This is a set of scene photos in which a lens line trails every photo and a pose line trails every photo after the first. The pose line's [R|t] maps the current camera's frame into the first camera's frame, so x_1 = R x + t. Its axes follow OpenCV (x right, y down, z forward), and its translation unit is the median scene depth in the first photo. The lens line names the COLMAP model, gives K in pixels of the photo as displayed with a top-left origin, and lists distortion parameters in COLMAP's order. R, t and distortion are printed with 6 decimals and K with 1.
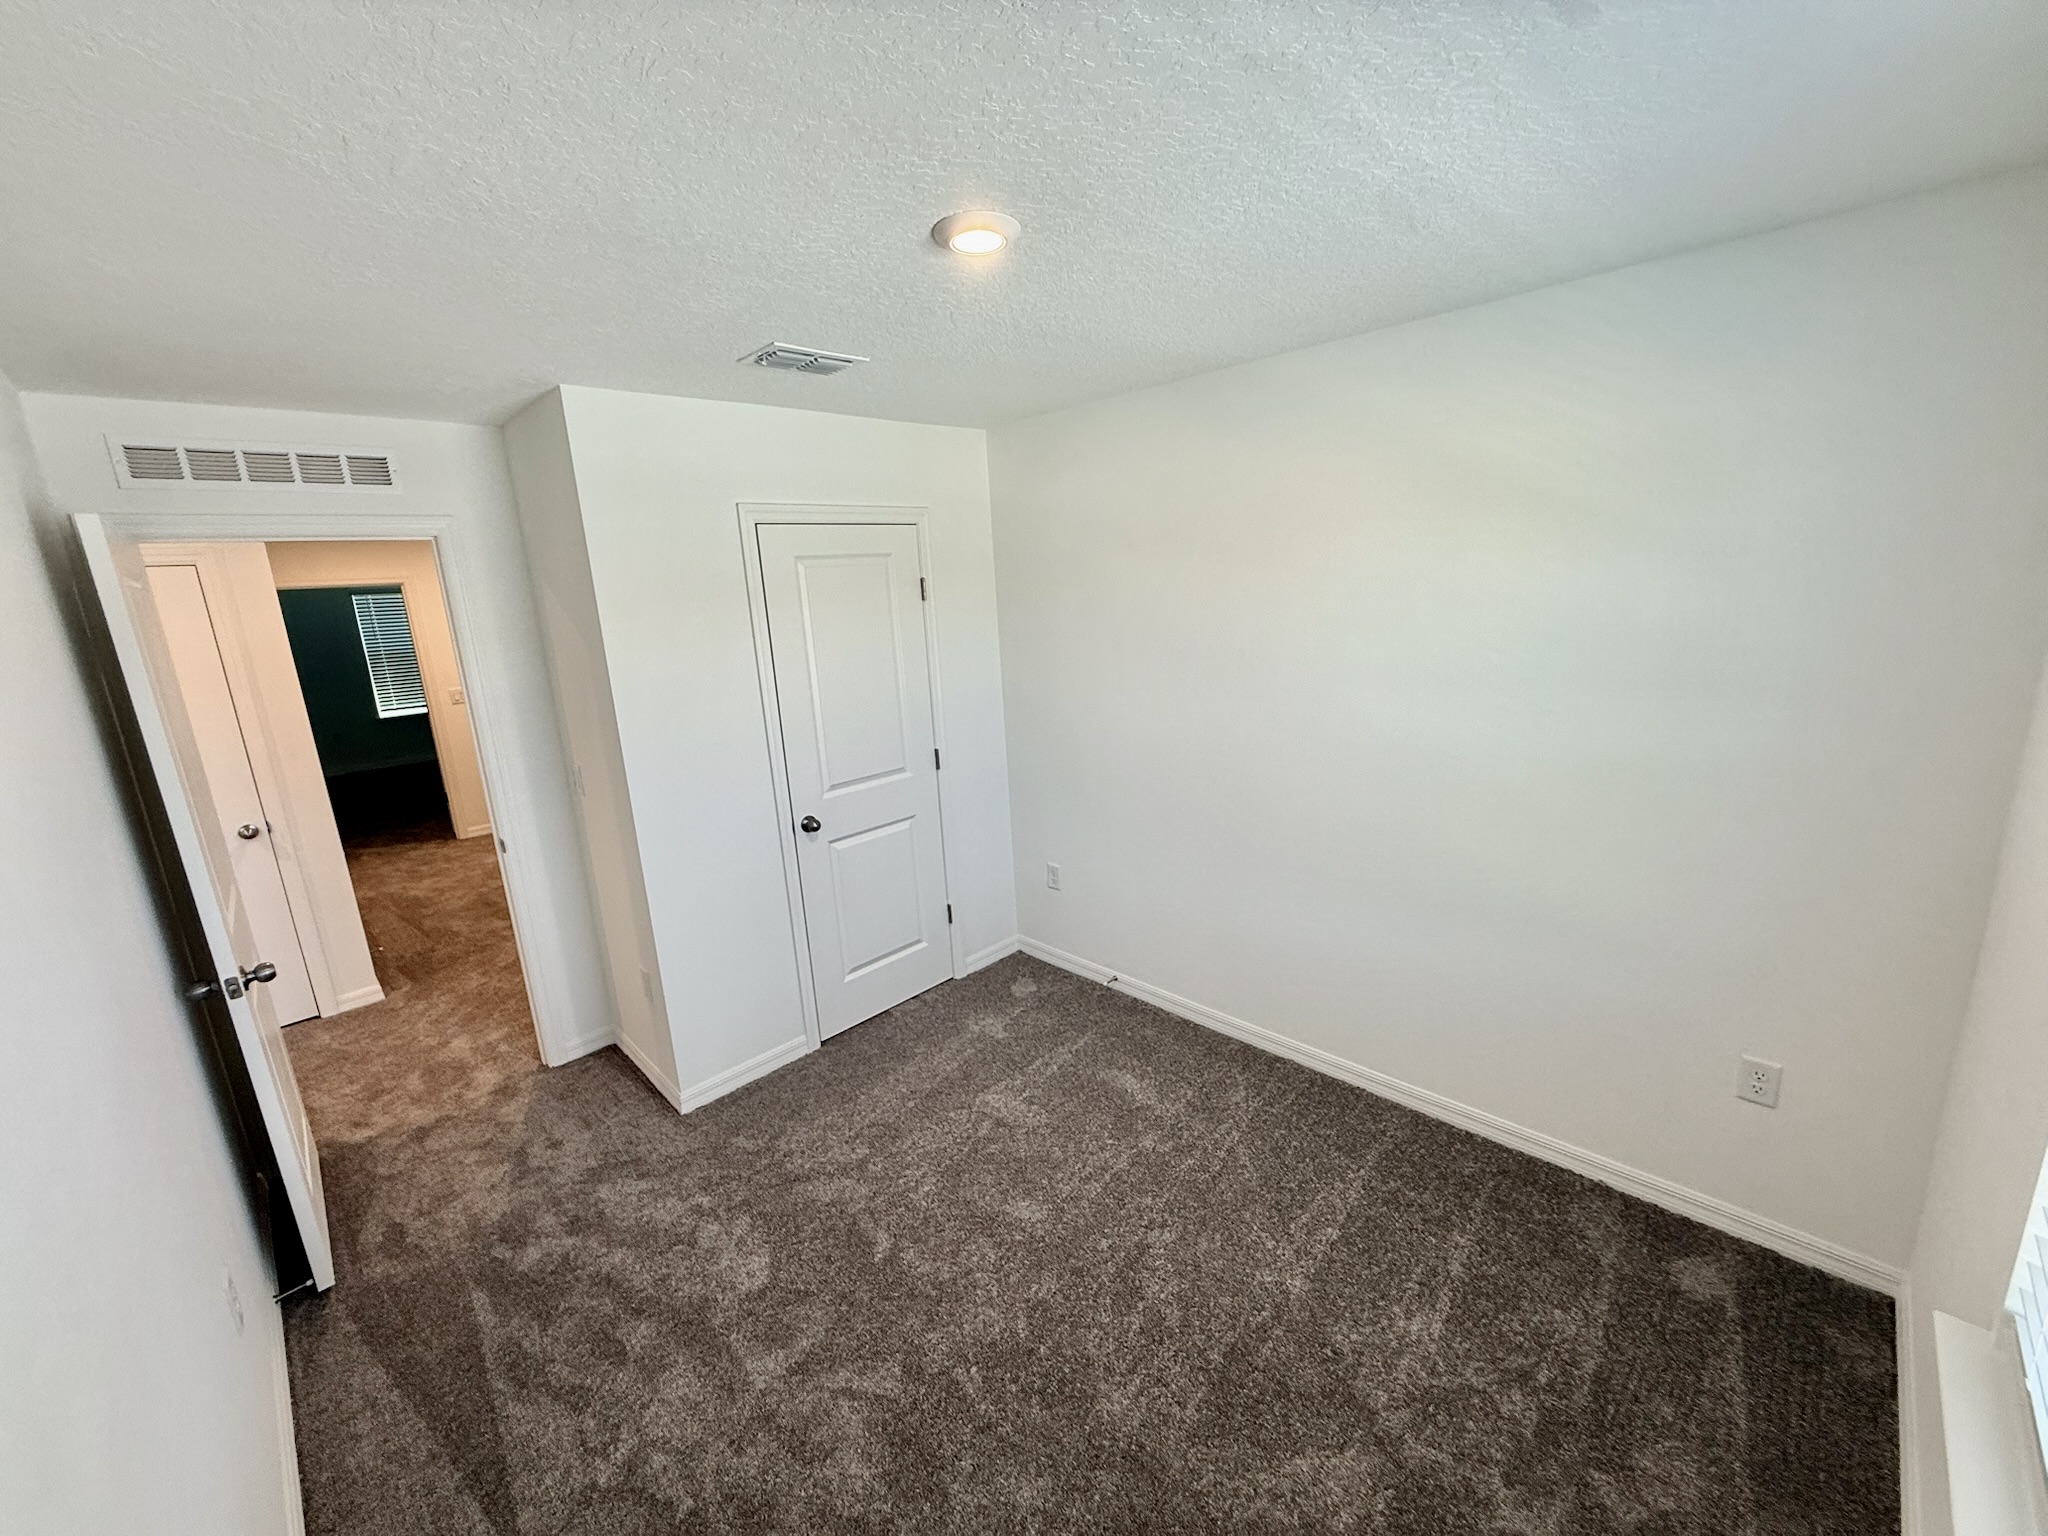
lens RADIAL K [[812.7, 0, 1015.0], [0, 812.7, 768.6], [0, 0, 1]] dist [-0.000454, -0.000011]
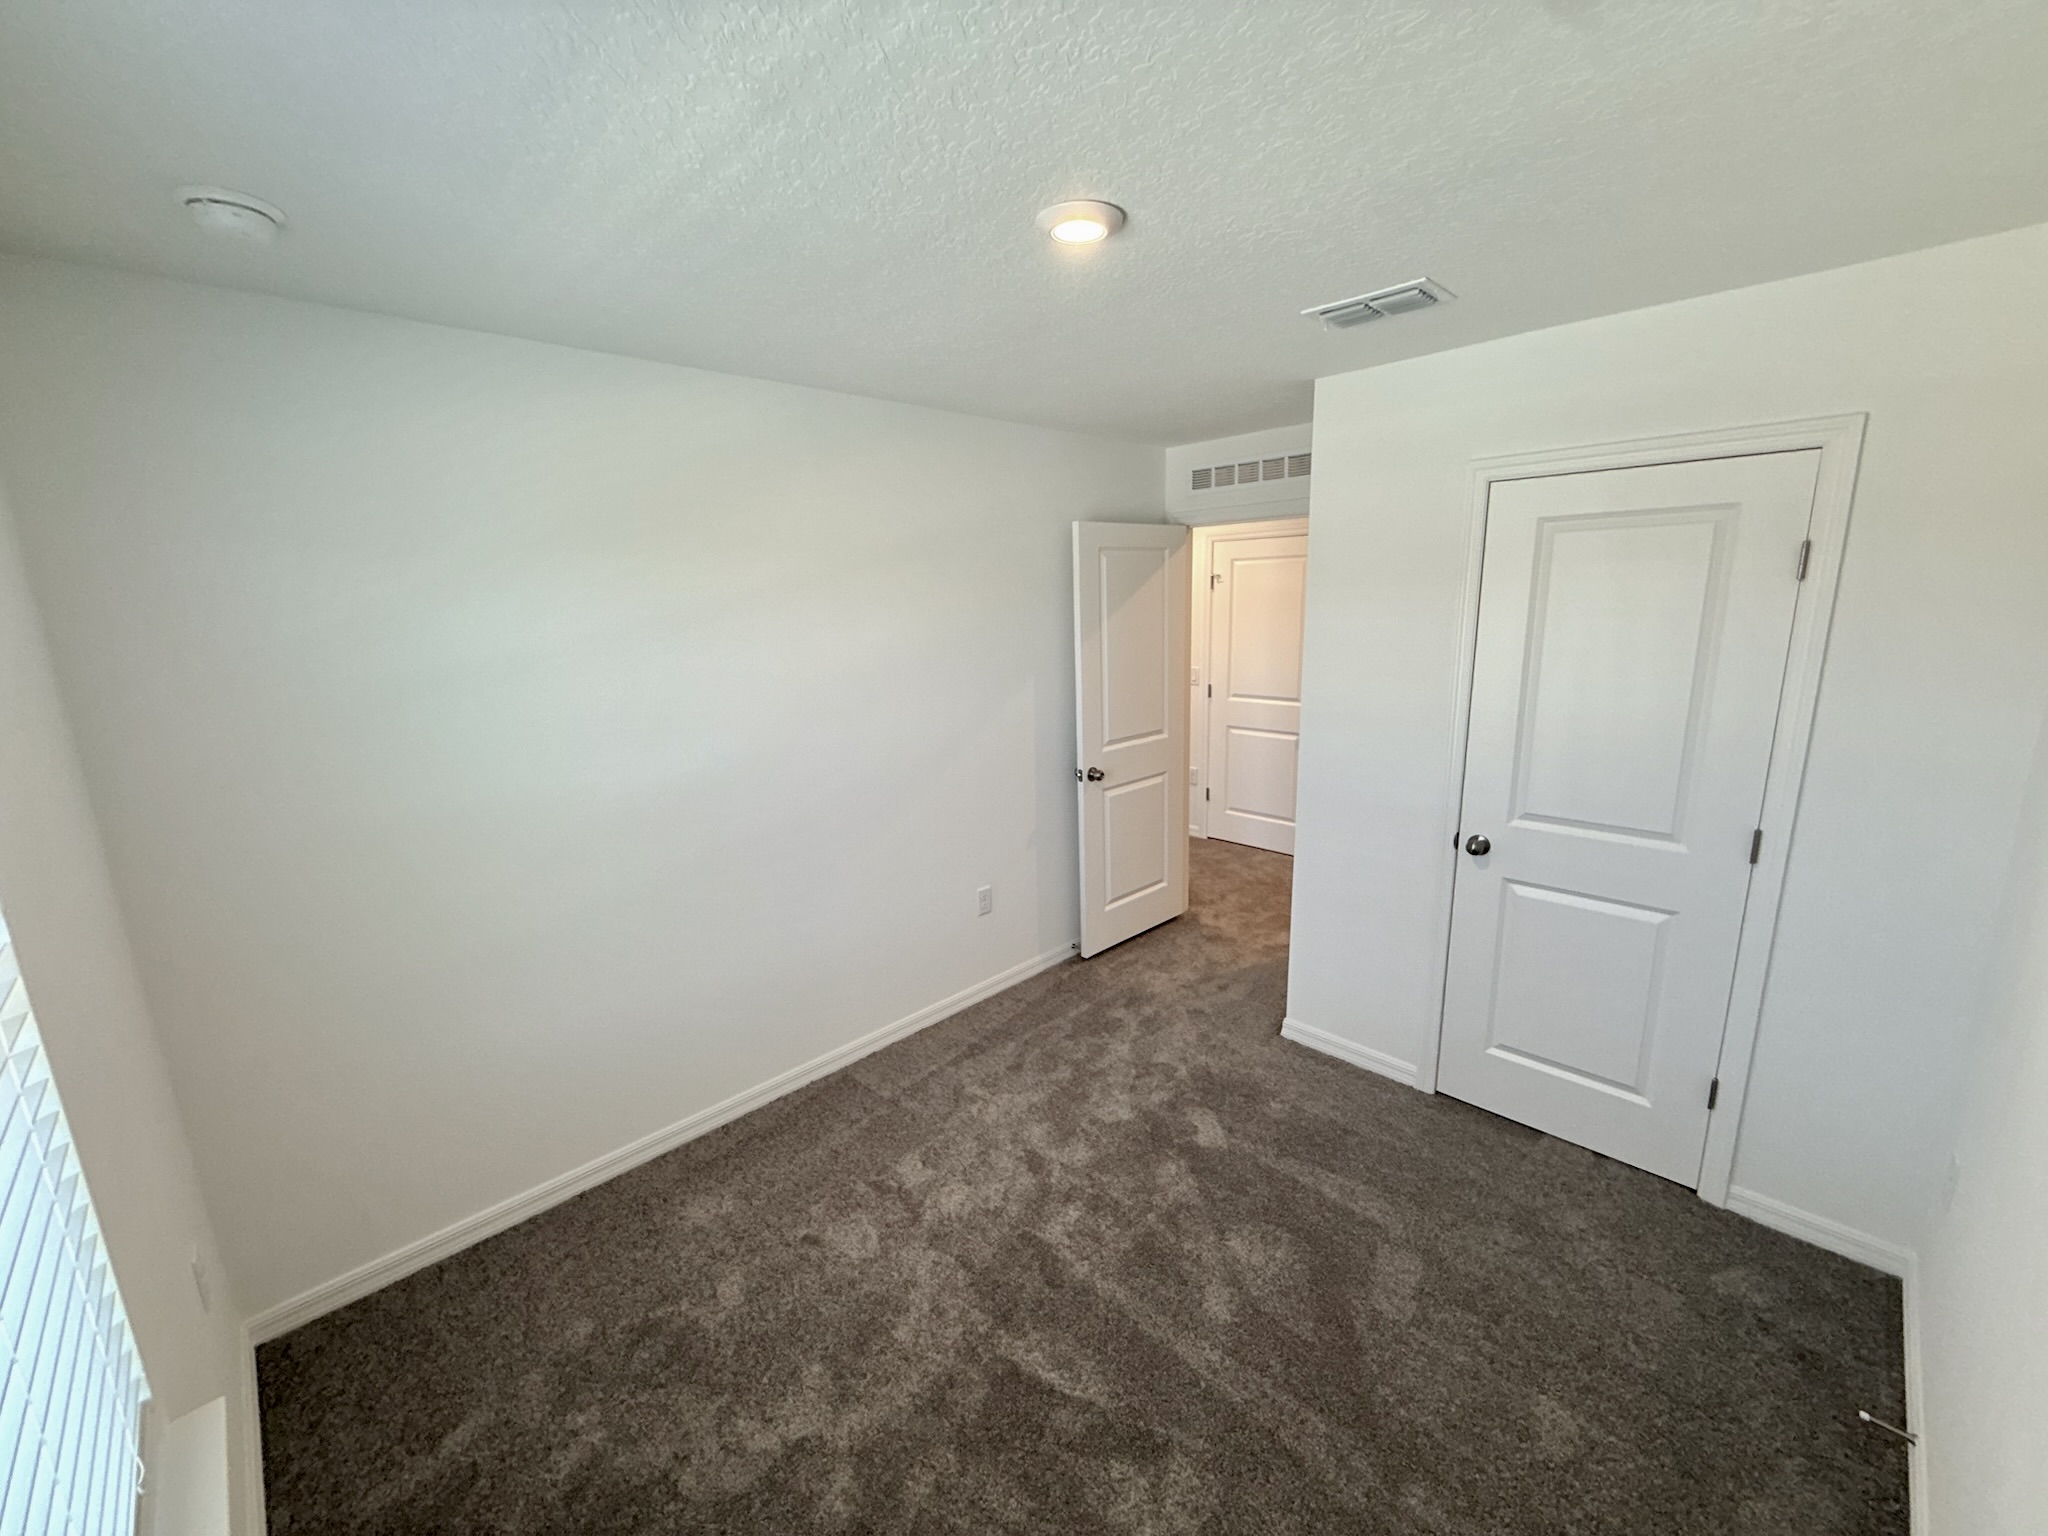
lens RADIAL K [[812.7, 0, 1021.6], [0, 812.7, 768.3], [0, 0, 1]] dist [-0.000454, -0.000011]
pose [[0.007339, 0.268919, -0.963135, 0.573732], [-0.201758, 0.943751, 0.261969, -0.142253], [0.979408, 0.192398, 0.061182, 0.521857]]
